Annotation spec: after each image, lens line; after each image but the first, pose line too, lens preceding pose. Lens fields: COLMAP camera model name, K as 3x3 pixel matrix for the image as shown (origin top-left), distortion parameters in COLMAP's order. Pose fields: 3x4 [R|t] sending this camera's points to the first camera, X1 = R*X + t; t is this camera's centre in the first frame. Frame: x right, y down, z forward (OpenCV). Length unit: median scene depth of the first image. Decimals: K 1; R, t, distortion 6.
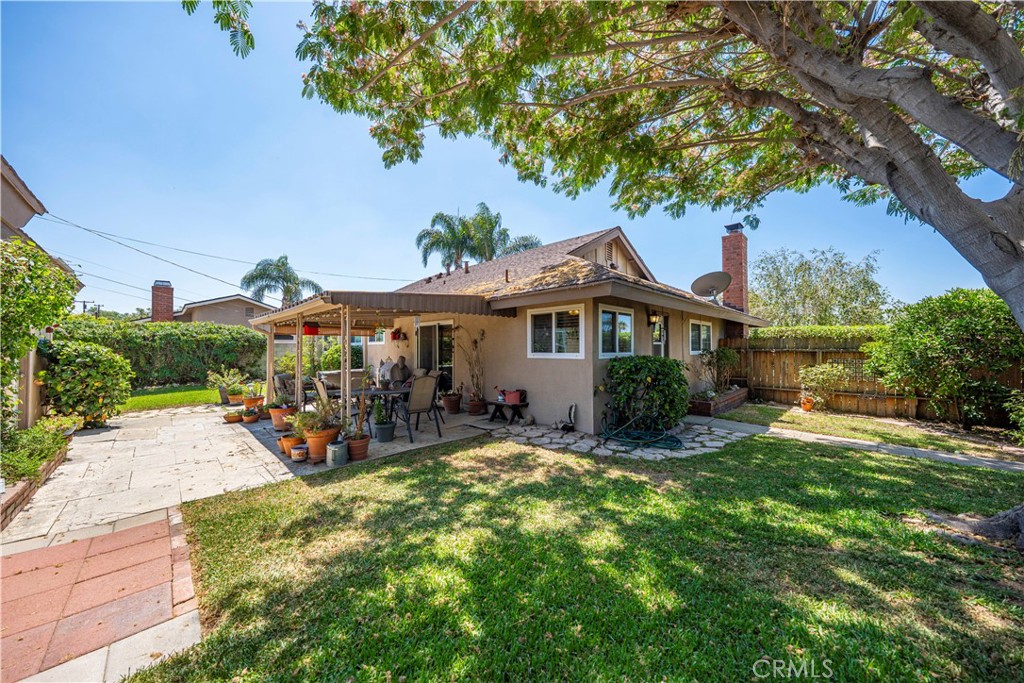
lens RADIAL K [[346.6, 0, 512.0], [0, 346.6, 341.5], [0, 0, 1]] dist [-0.006056, -0.000074]
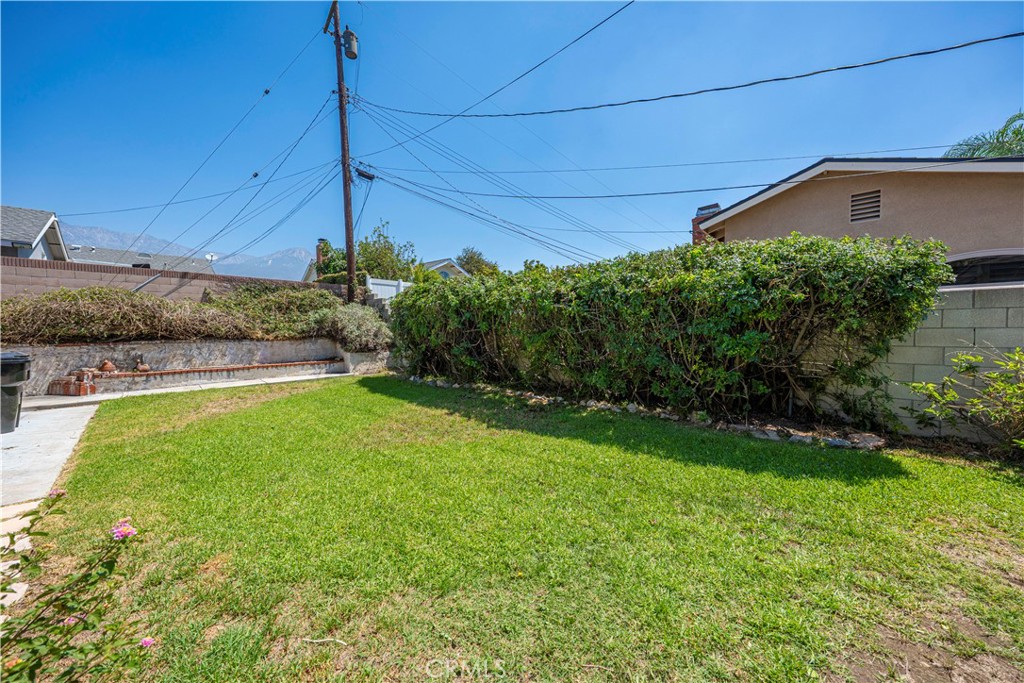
lens RADIAL K [[346.6, 0, 512.0], [0, 346.6, 341.5], [0, 0, 1]] dist [-0.006056, -0.000074]
pose [[0.017555, 0.032968, -0.999302, -1.156092], [0.025433, 0.999118, 0.033409, 0.059060], [0.999522, -0.026002, 0.016701, 1.738762]]
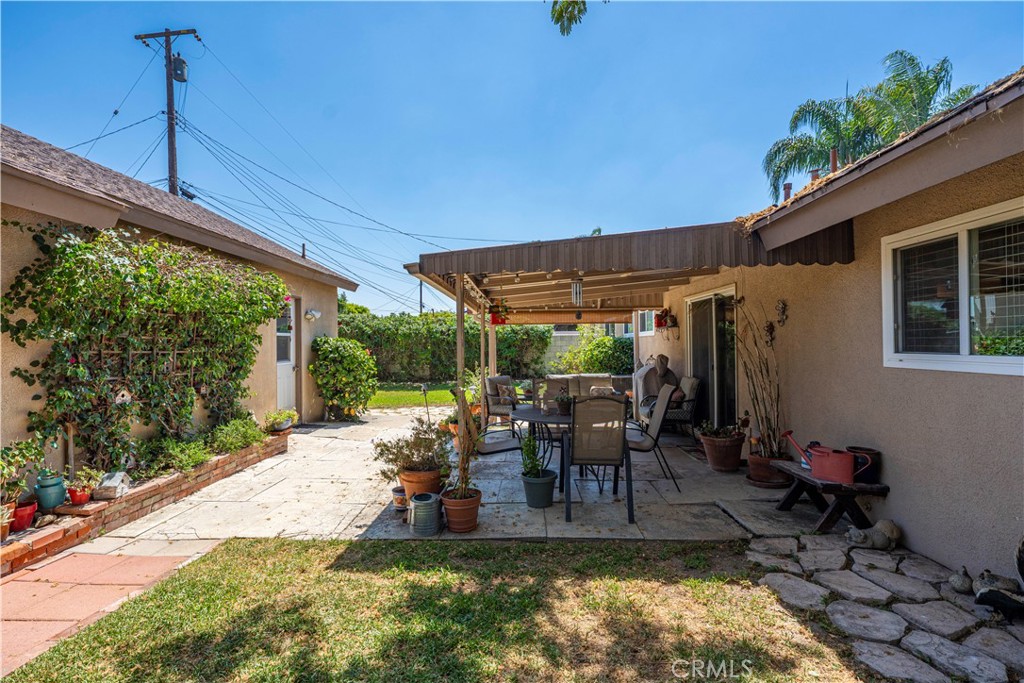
lens RADIAL K [[477.2, 0, 512.0], [0, 477.2, 341.5], [0, 0, 1]] dist [-0.001384, -0.000546]
pose [[0.676050, -0.005478, -0.736835, 0.169709], [0.022285, 0.999667, 0.013015, 0.004651], [0.736519, -0.025219, 0.675947, 0.396518]]
